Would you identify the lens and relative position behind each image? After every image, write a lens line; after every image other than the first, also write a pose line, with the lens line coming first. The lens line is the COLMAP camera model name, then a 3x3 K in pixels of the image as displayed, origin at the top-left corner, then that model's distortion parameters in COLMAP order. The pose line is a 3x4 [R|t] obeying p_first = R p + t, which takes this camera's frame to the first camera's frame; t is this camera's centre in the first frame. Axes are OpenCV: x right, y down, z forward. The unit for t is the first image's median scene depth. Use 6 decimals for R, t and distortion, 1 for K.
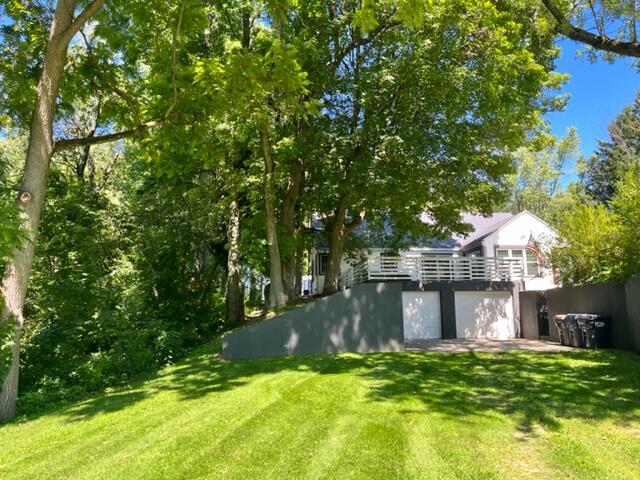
lens RADIAL K [[489.5, 0, 320.0], [0, 489.5, 240.0], [0, 0, 1]] dist [0.078070, -0.105008]
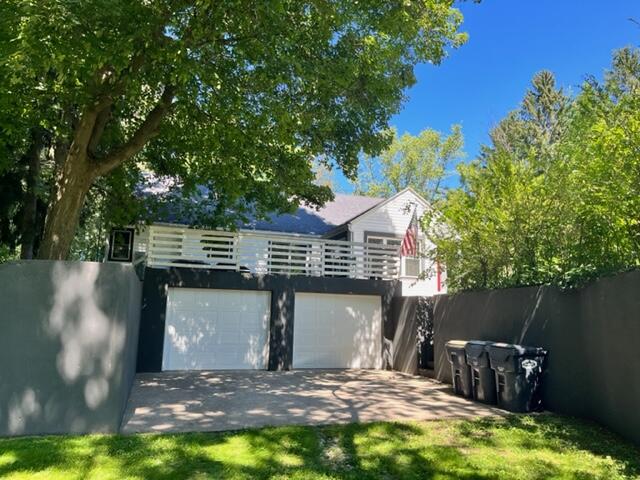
lens RADIAL K [[489.5, 0, 320.0], [0, 489.5, 240.0], [0, 0, 1]] dist [0.078070, -0.105008]
pose [[0.974178, 0.059965, 0.217671, 0.161890], [-0.059399, 0.998192, -0.009152, 0.041163], [-0.217827, -0.004014, 0.975979, 0.384203]]
